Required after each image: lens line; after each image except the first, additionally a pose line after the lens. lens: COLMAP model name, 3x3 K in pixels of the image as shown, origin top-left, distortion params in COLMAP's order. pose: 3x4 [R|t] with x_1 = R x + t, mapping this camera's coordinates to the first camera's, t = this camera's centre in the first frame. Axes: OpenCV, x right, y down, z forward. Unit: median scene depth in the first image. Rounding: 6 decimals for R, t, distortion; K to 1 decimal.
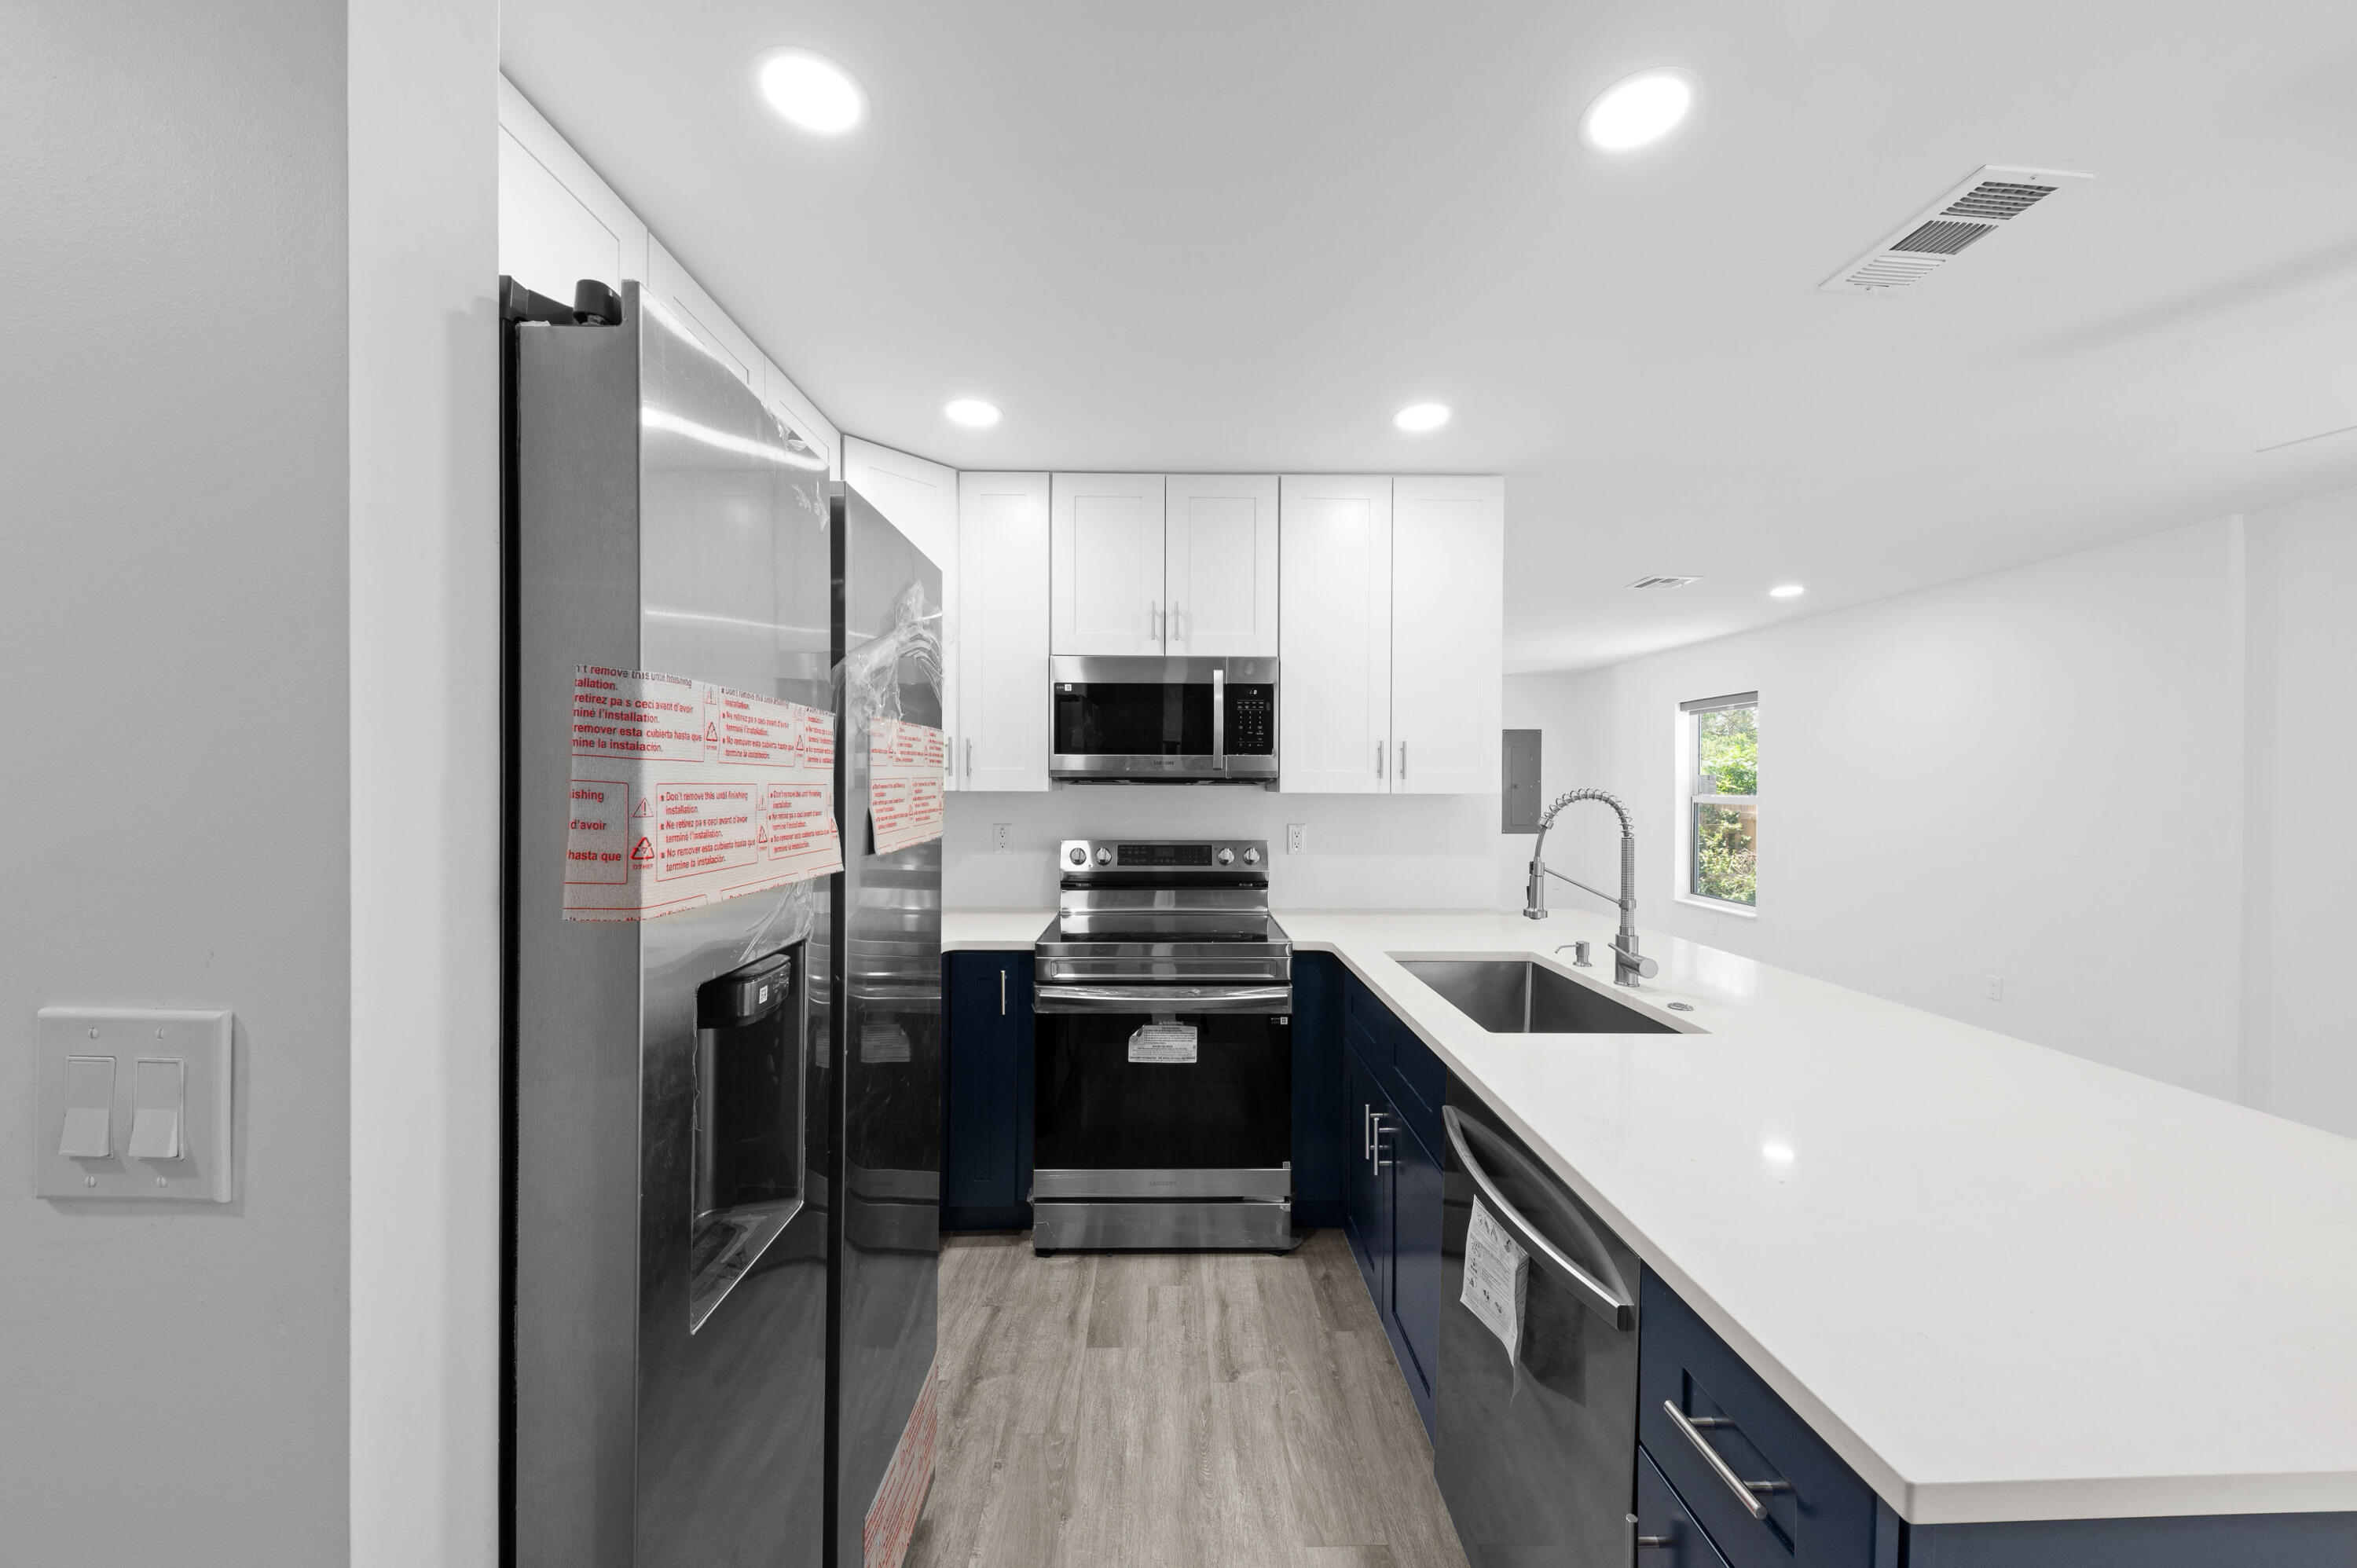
lens RADIAL K [[829.9, 0, 1167.4], [0, 829.9, 793.8], [0, 0, 1]] dist [-0.001292, -0.003198]
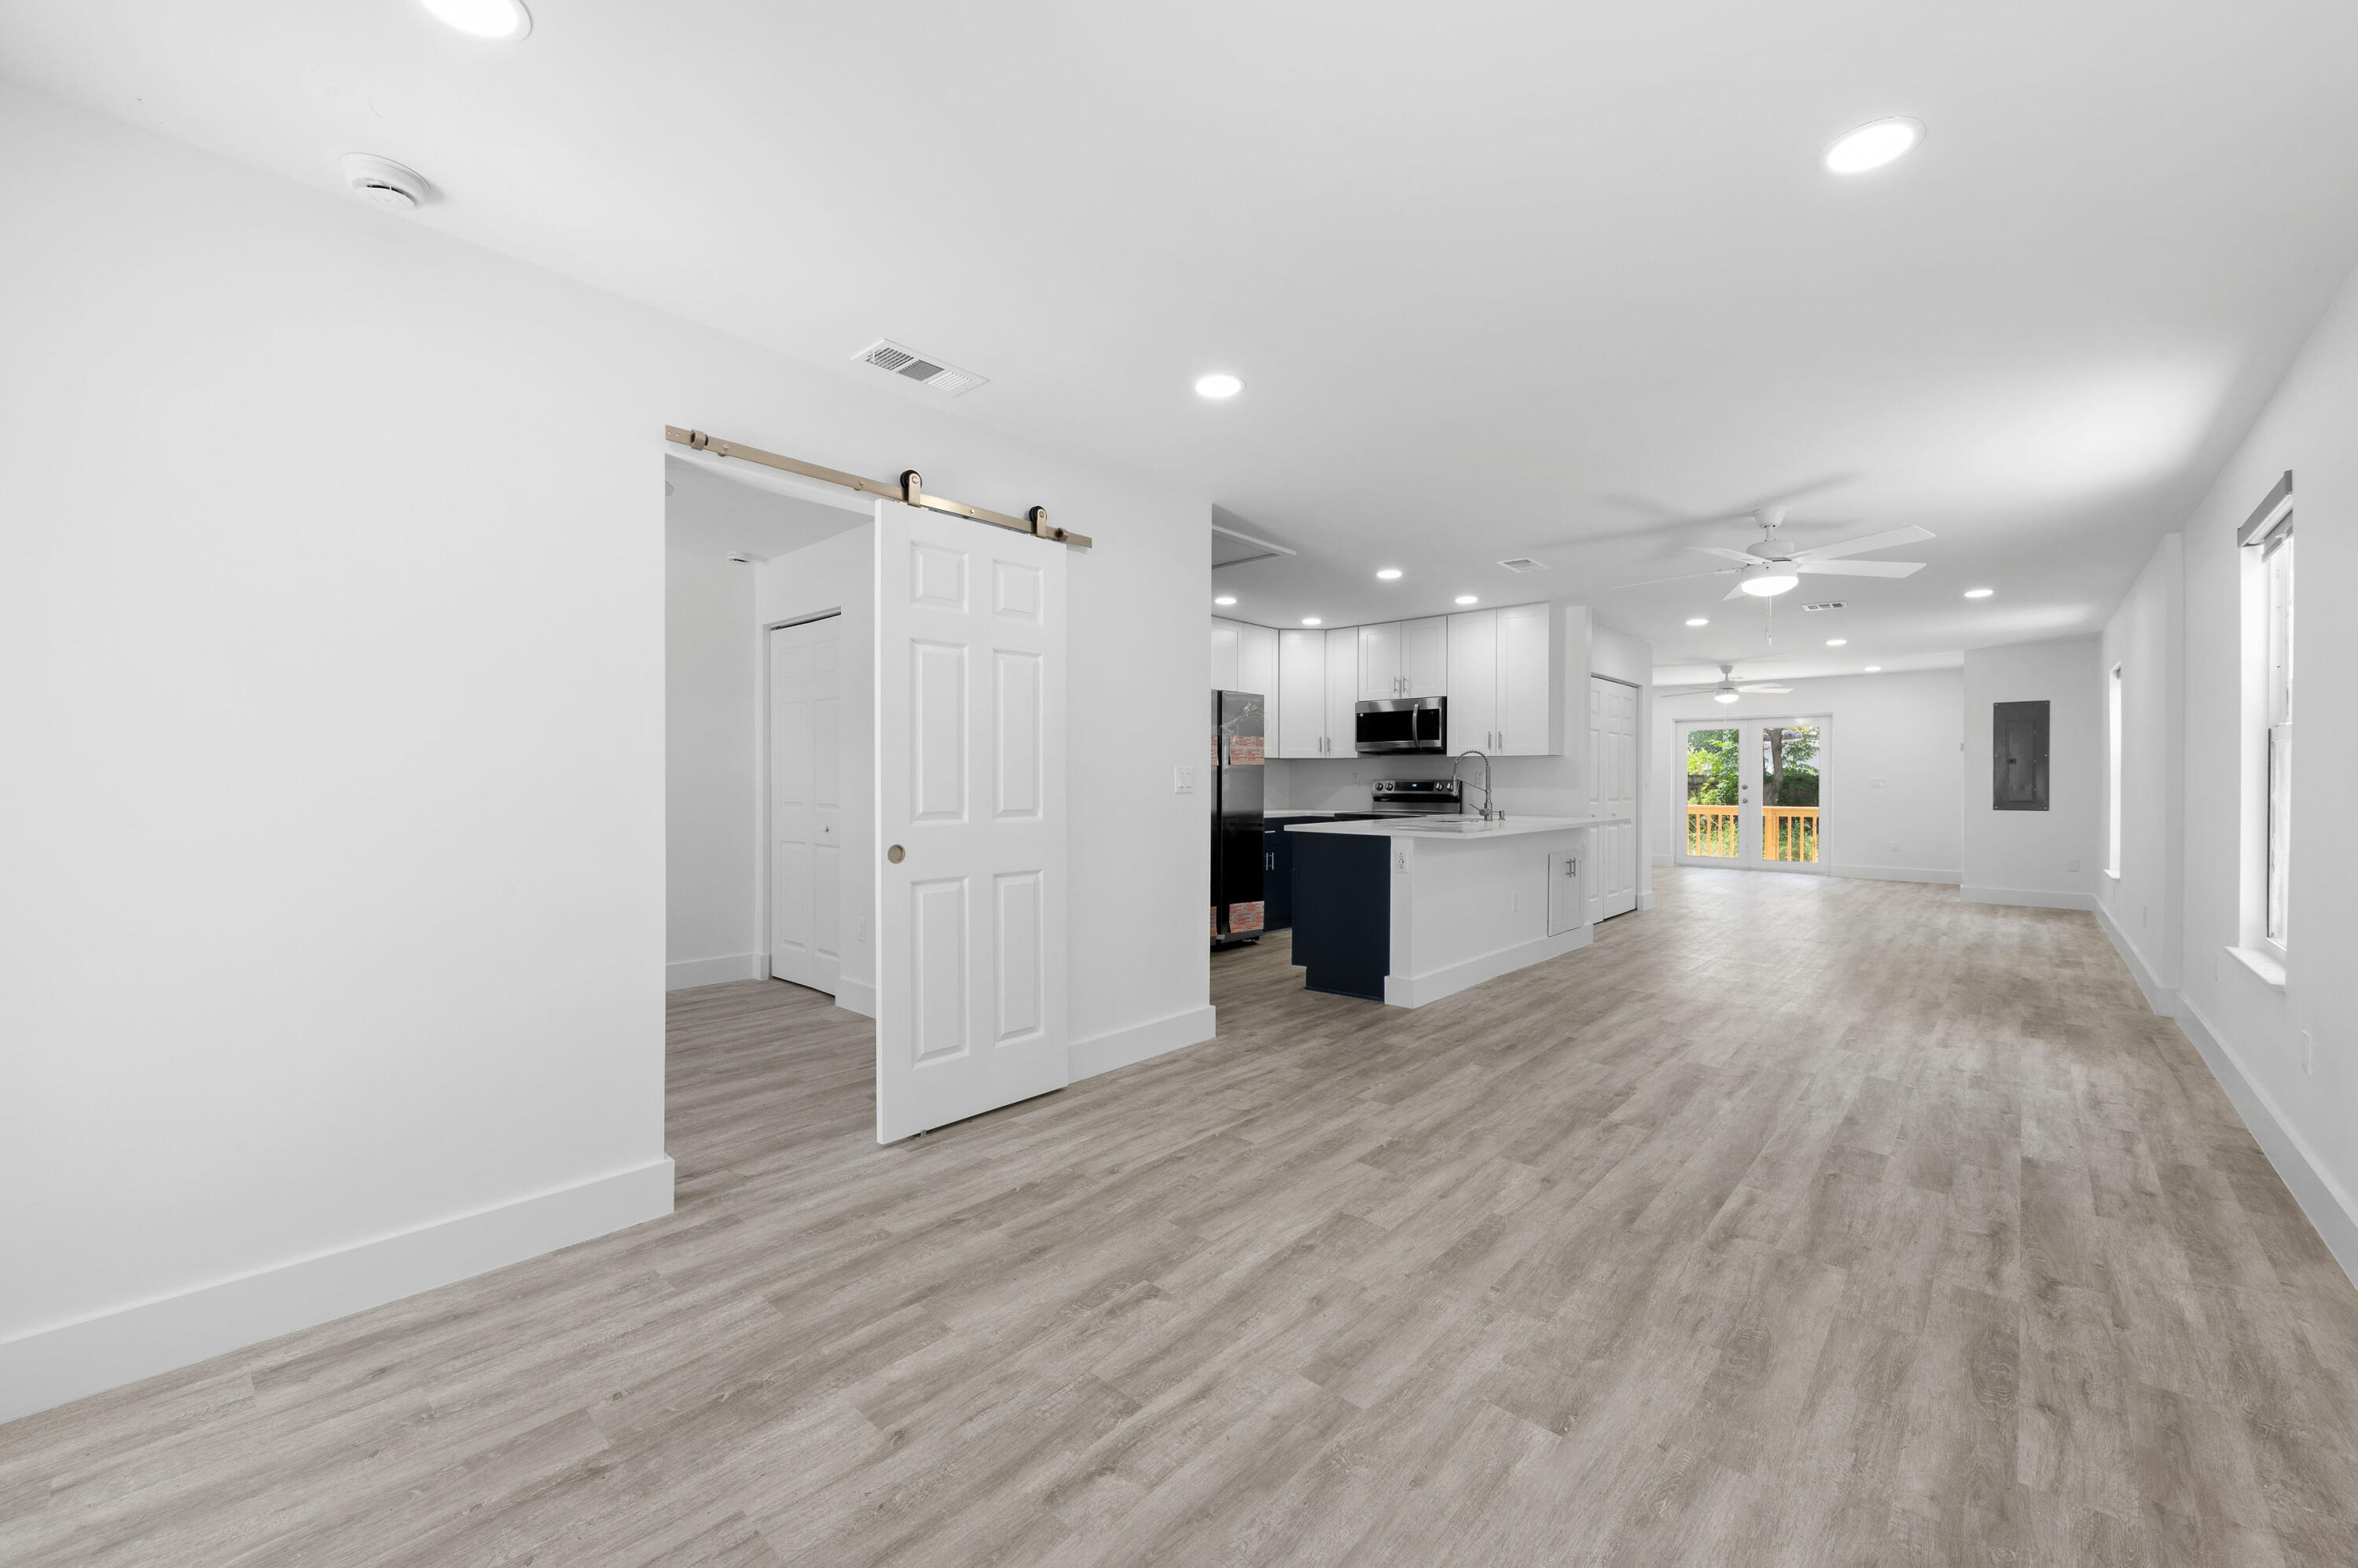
lens RADIAL K [[904.3, 0, 1161.6], [0, 904.3, 775.0], [0, 0, 1]] dist [0.010698, -0.004963]
pose [[0.729127, -0.006824, -0.684344, 1.425793], [-0.006452, 0.999837, -0.016845, 0.109686], [0.684348, 0.016698, 0.728965, -1.502100]]
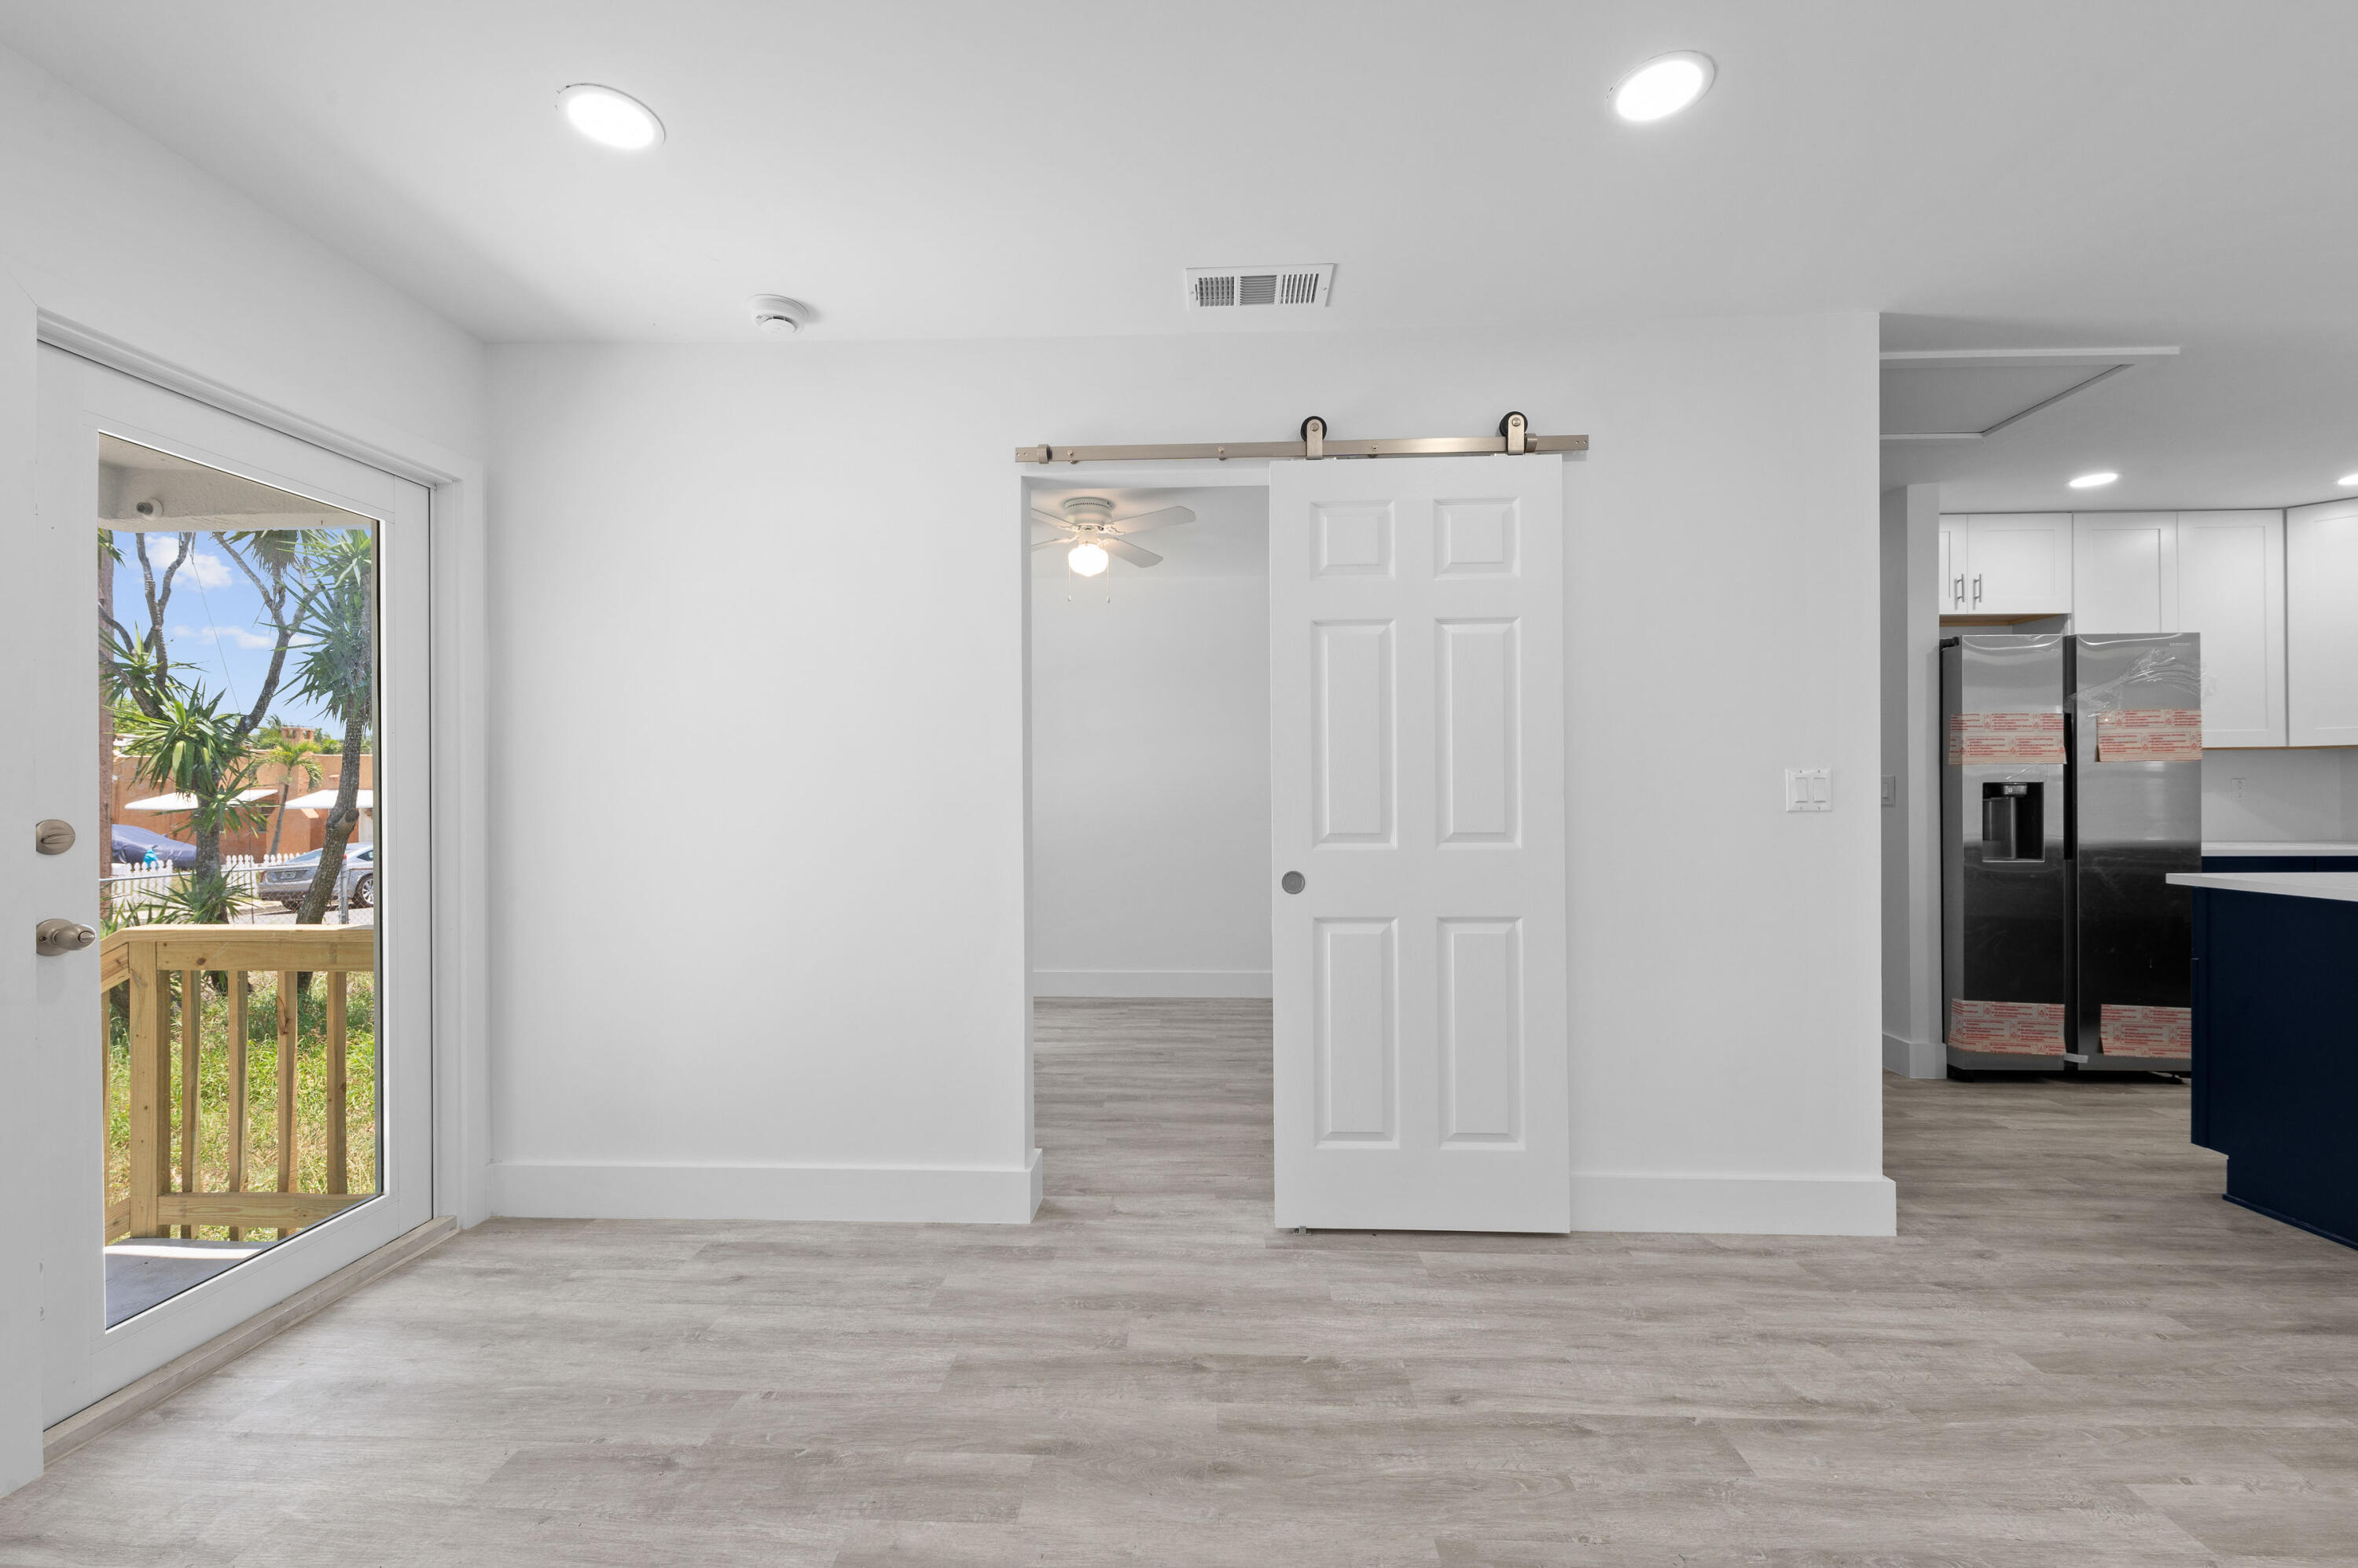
lens RADIAL K [[904.3, 0, 1193.6], [0, 904.3, 789.6], [0, 0, 1]] dist [0.010698, -0.004963]
pose [[-0.037829, -0.008385, -0.999249, 1.350750], [-0.005941, 0.999949, -0.008166, 0.102165], [0.999267, 0.005628, -0.037877, -0.918608]]
